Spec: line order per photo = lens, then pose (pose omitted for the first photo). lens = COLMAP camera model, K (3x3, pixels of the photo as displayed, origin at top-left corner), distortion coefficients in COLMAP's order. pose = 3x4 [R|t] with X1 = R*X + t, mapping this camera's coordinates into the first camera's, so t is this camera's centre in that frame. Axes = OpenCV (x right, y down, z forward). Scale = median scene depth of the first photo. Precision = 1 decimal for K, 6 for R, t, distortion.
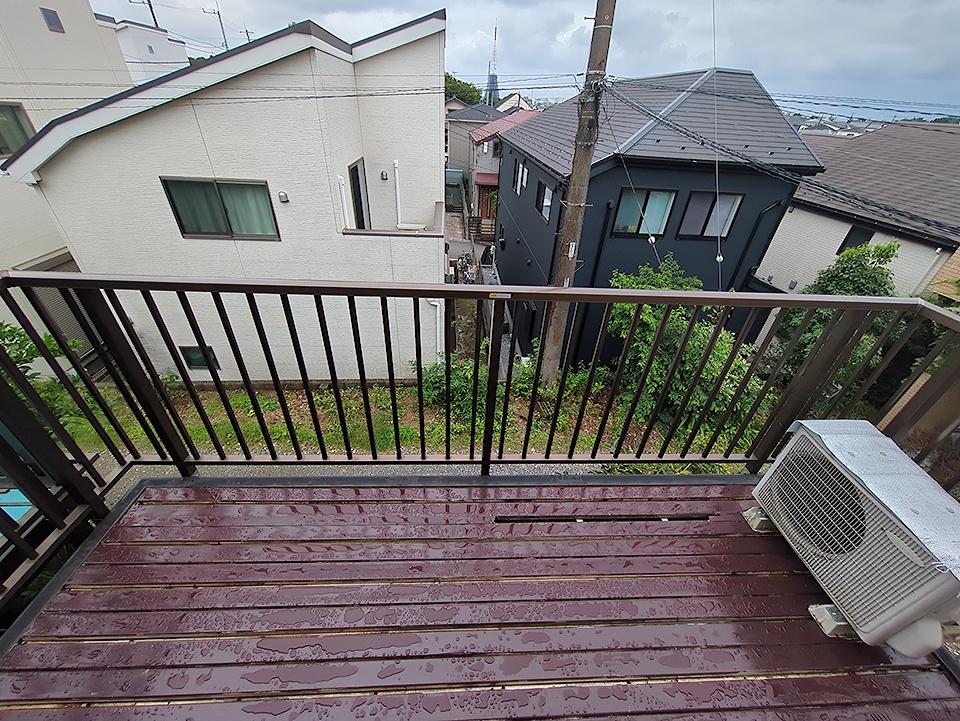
lens RADIAL K [[379.5, 0, 484.3], [0, 379.5, 362.8], [0, 0, 1]] dist [-0.000506, 0.000412]
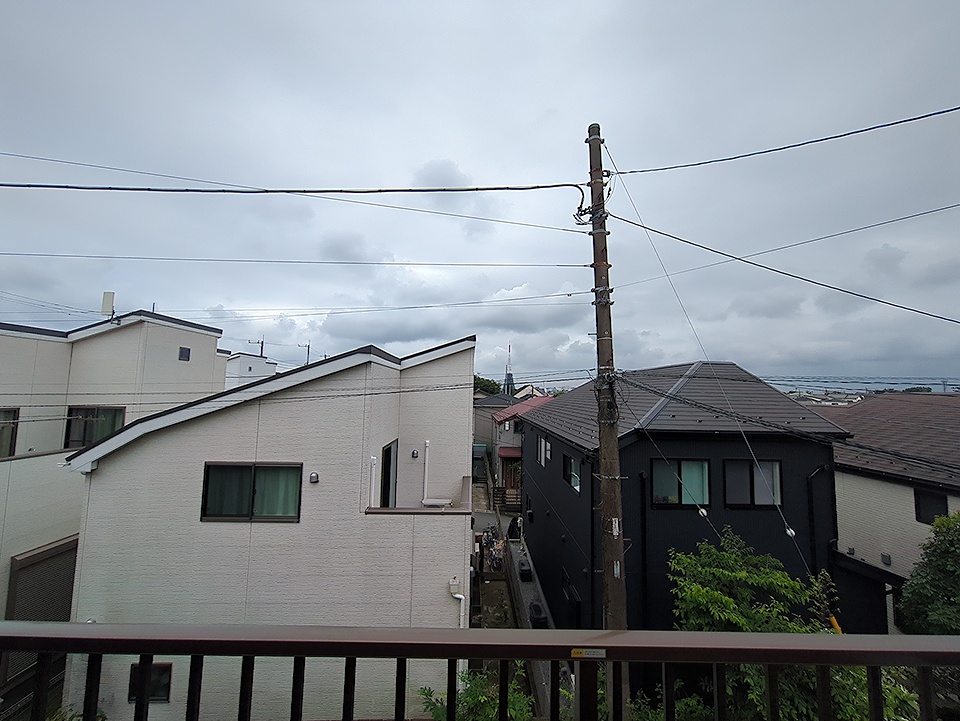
lens RADIAL K [[379.5, 0, 484.3], [0, 379.5, 363.0], [0, 0, 1]] dist [-0.000506, 0.000412]
pose [[0.998108, -0.041635, -0.045243, -0.016768], [0.003970, 0.777938, -0.628329, -0.032874], [0.061357, 0.626961, 0.776631, 0.044721]]
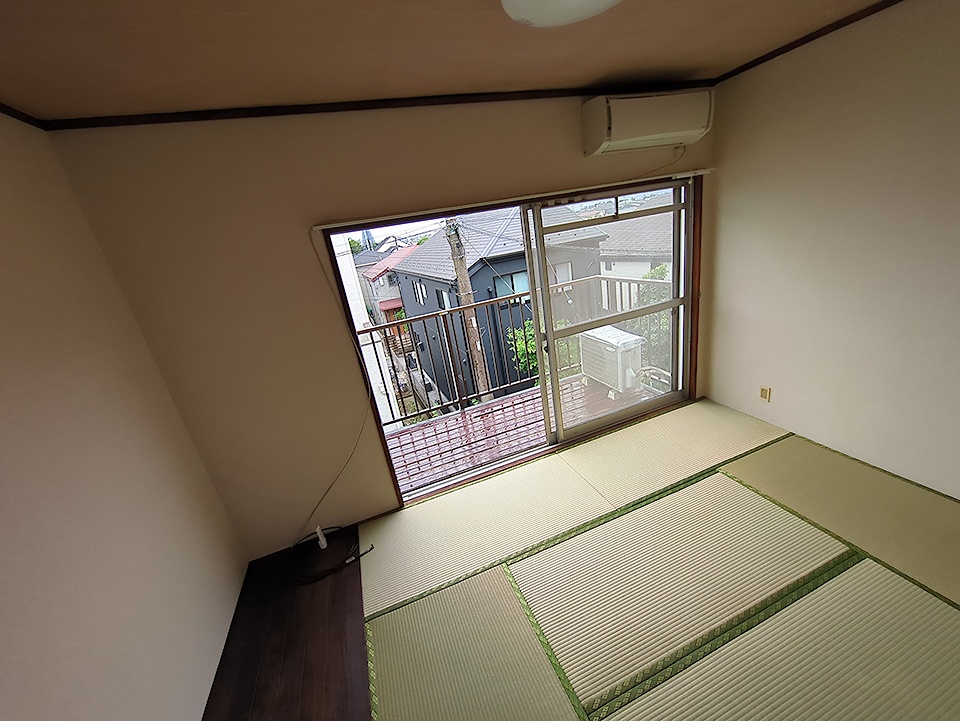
lens RADIAL K [[379.5, 0, 489.1], [0, 379.5, 361.4], [0, 0, 1]] dist [-0.000506, 0.000412]
pose [[0.929283, -0.294832, 0.222501, -0.066639], [0.344685, 0.908702, -0.235485, 0.163044], [-0.132758, 0.295525, 0.946066, -0.267261]]
